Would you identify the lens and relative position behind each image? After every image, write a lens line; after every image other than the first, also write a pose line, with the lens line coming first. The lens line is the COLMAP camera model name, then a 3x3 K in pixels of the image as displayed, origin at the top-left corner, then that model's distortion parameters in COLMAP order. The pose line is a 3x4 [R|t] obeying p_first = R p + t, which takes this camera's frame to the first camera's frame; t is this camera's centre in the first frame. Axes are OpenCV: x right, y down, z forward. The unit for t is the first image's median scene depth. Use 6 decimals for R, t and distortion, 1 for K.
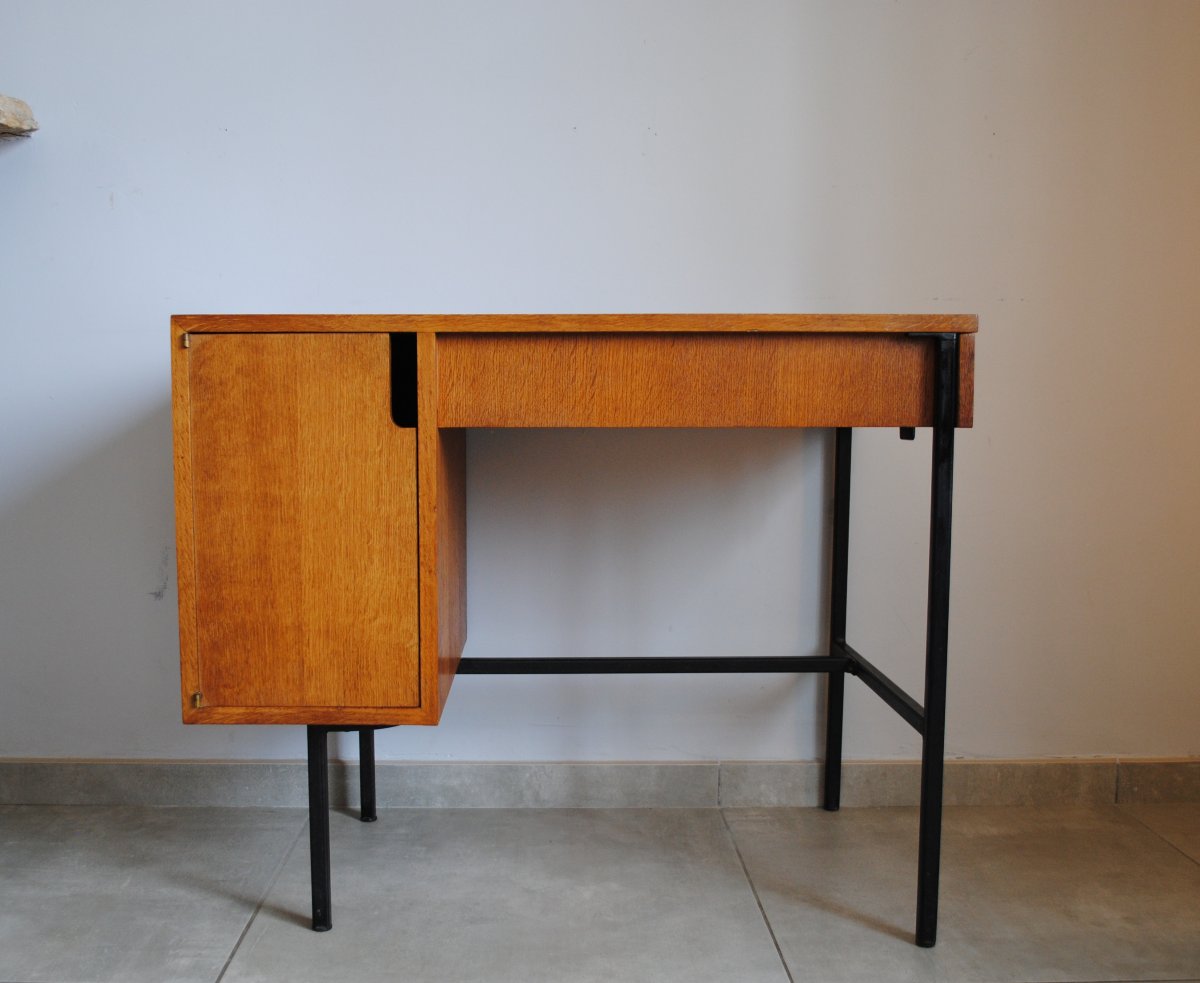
lens RADIAL K [[1296.3, 0, 548.6], [0, 1296.3, 523.4], [0, 0, 1]] dist [-0.068836, -0.005600]
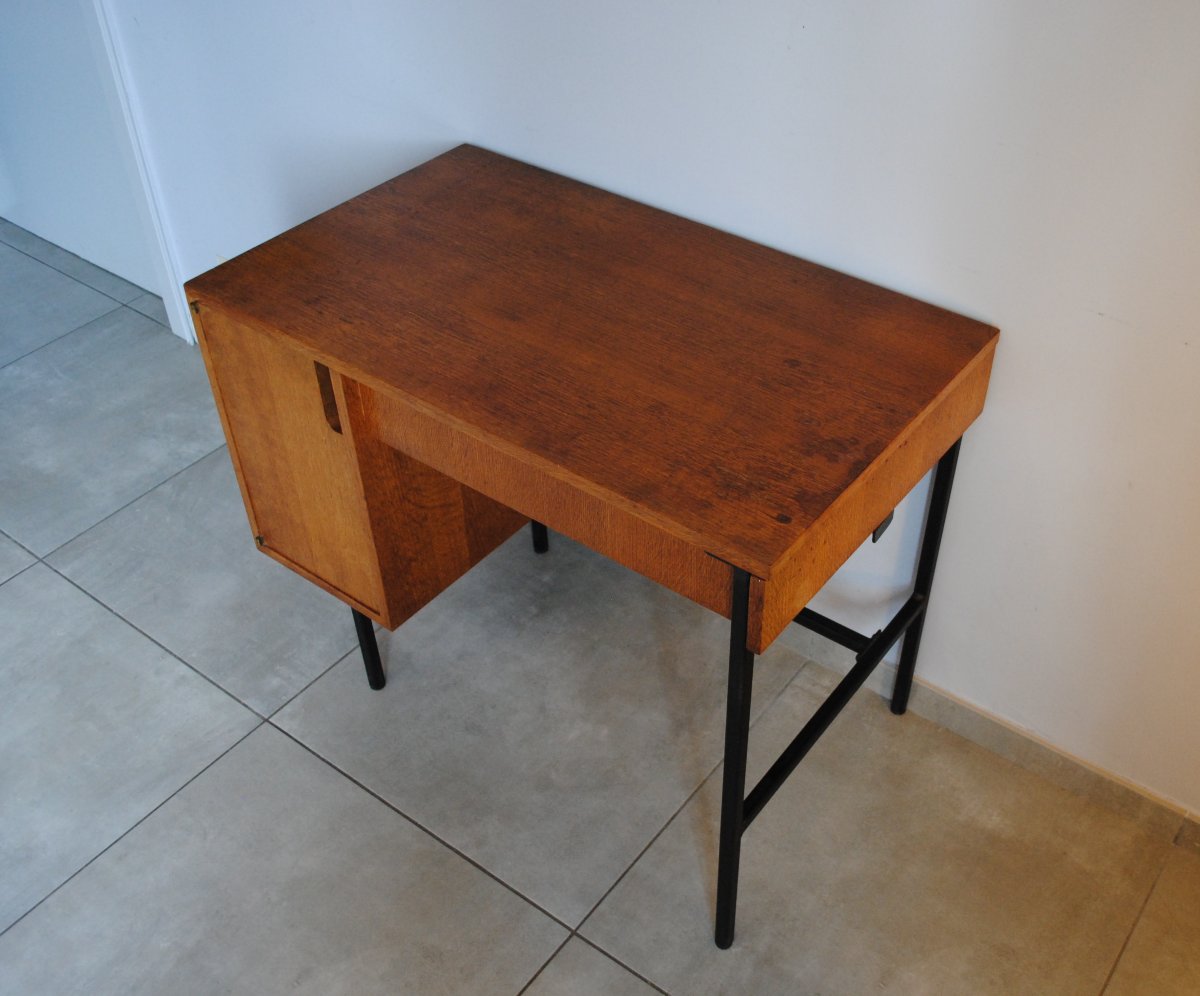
lens RADIAL K [[1239.1, 0, 695.2], [0, 1239.1, 497.7], [0, 0, 1]] dist [-0.071927, -0.000560]
pose [[0.816957, 0.382080, -0.431967, 0.617012], [-0.072695, 0.811288, 0.580109, -0.659475], [0.572098, -0.442522, 0.690563, 0.405546]]
